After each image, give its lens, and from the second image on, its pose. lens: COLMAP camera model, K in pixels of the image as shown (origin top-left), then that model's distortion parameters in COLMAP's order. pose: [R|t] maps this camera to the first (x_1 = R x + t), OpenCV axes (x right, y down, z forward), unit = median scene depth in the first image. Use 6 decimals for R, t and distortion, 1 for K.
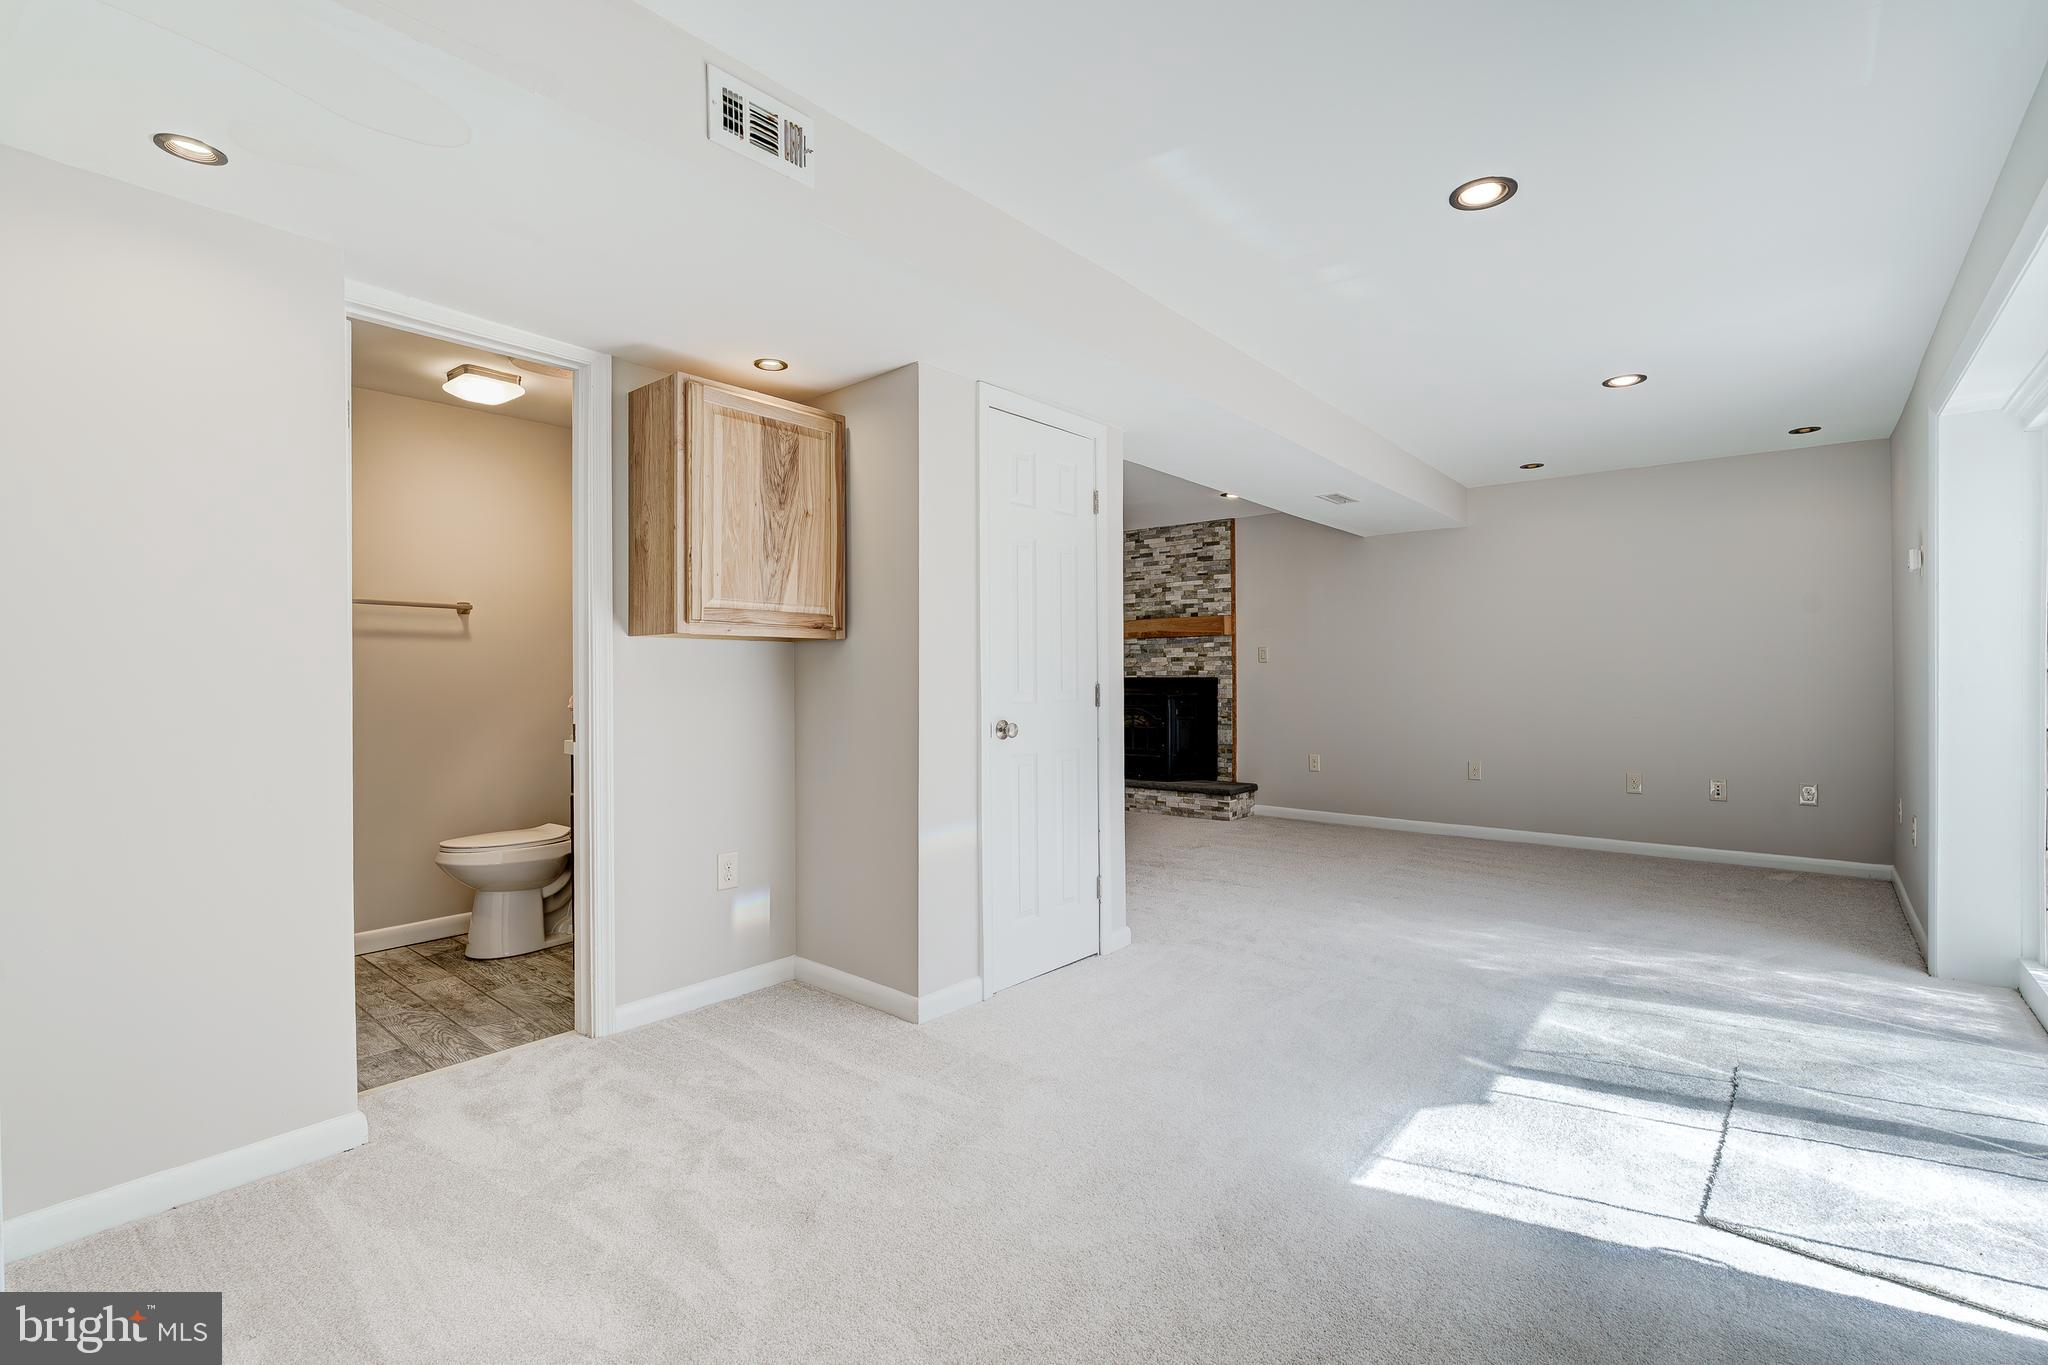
lens RADIAL K [[925.6, 0, 1038.6], [0, 925.6, 672.4], [0, 0, 1]] dist [-0.008644, 0.001763]
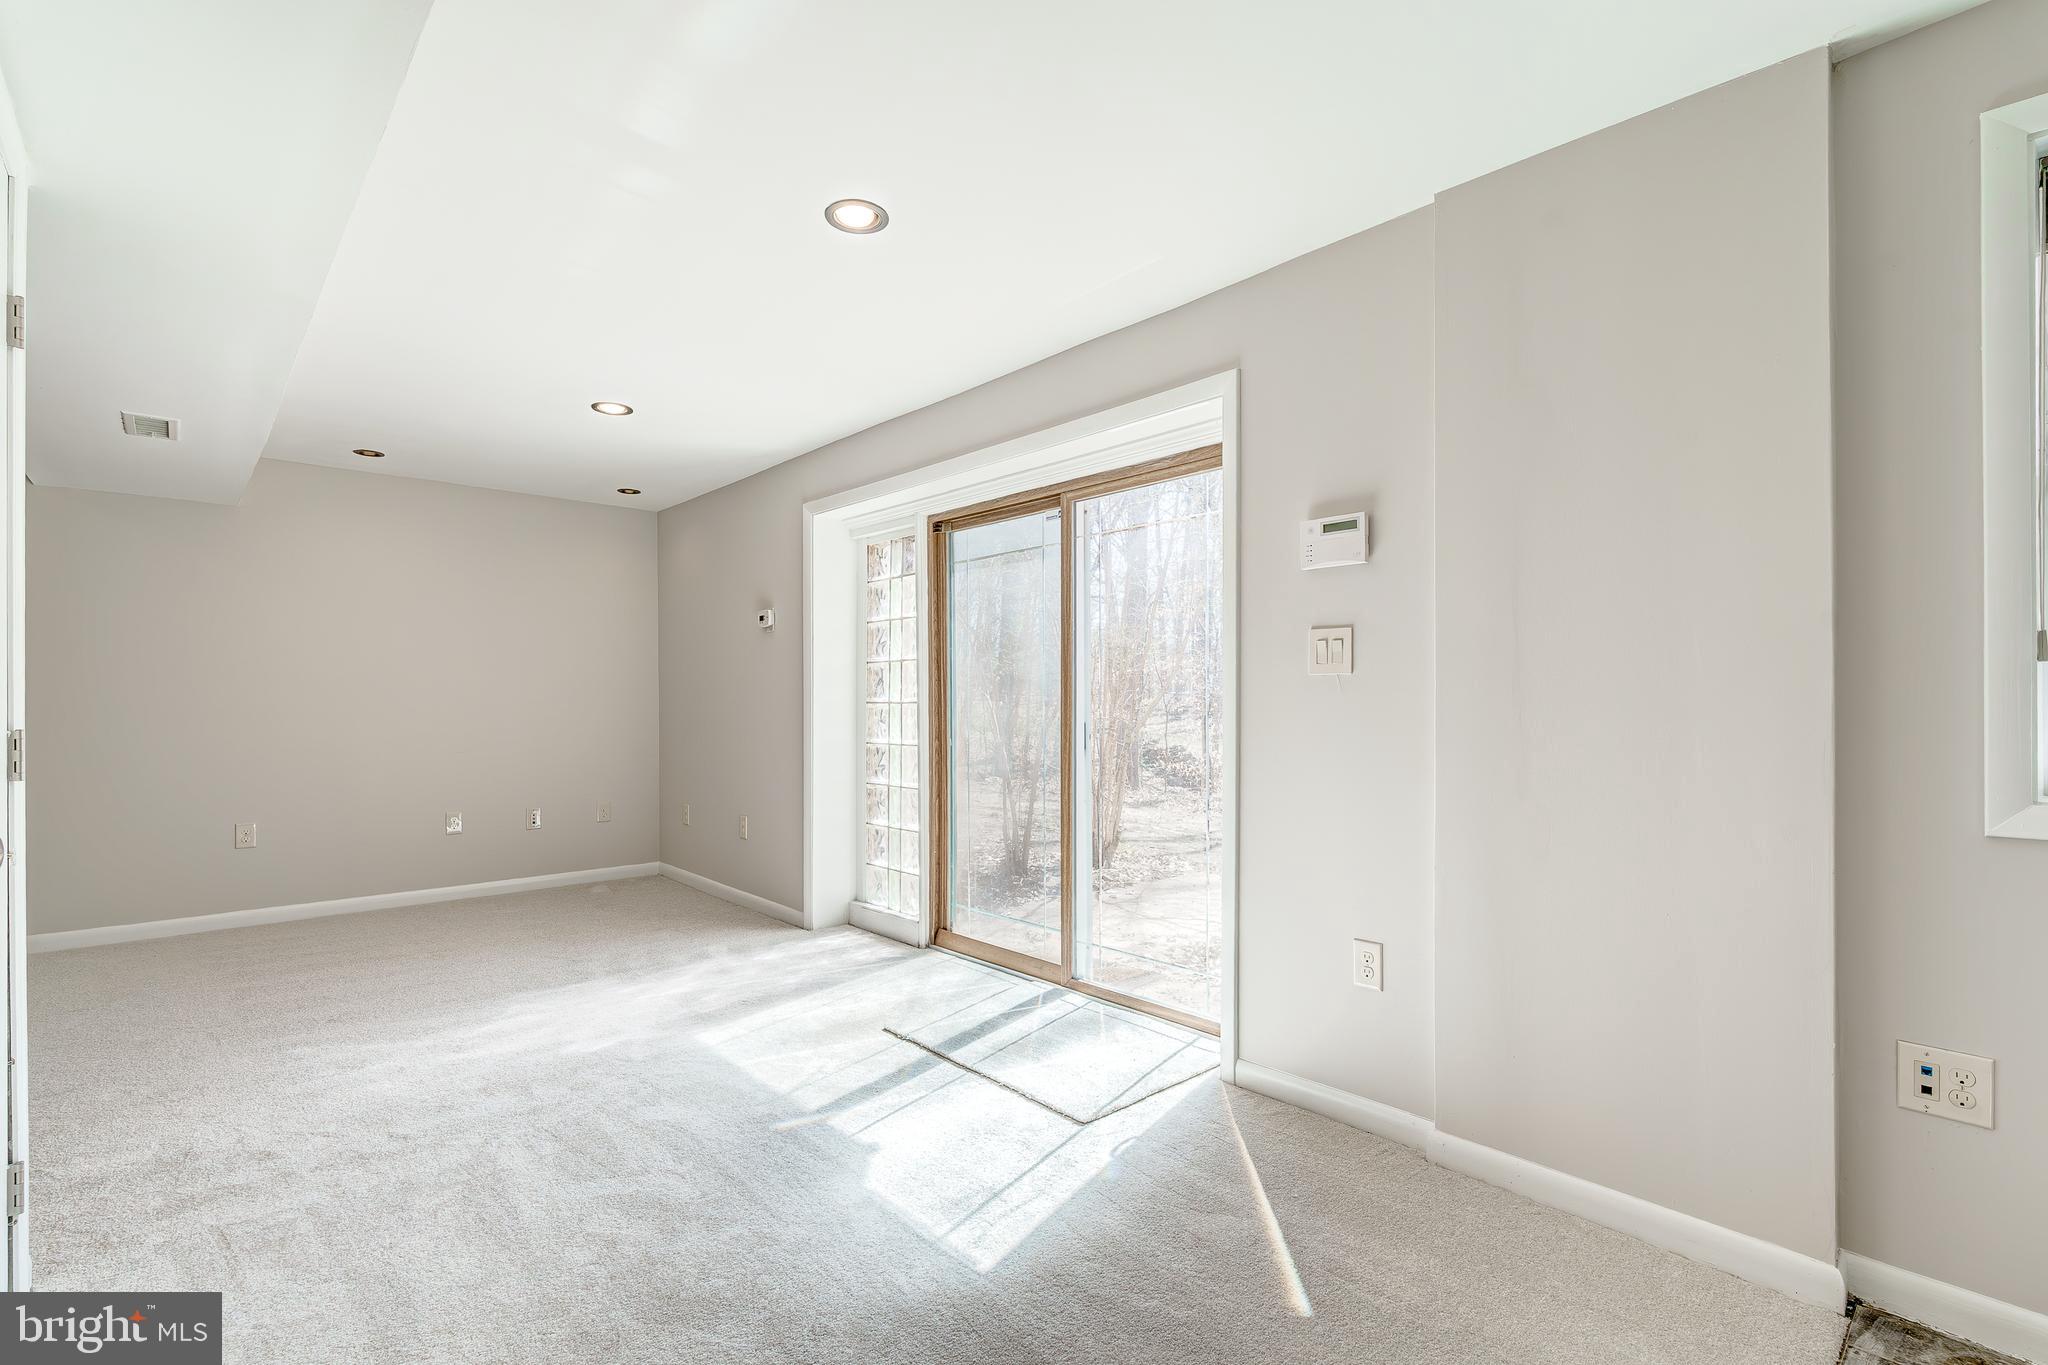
lens RADIAL K [[925.6, 0, 1036.2], [0, 925.6, 702.7], [0, 0, 1]] dist [-0.008644, 0.001763]
pose [[0.143287, 0.001157, 0.989681, -0.342211], [0.002178, 0.999997, -0.001485, 0.000582], [-0.989679, 0.002369, 0.143284, 0.516803]]
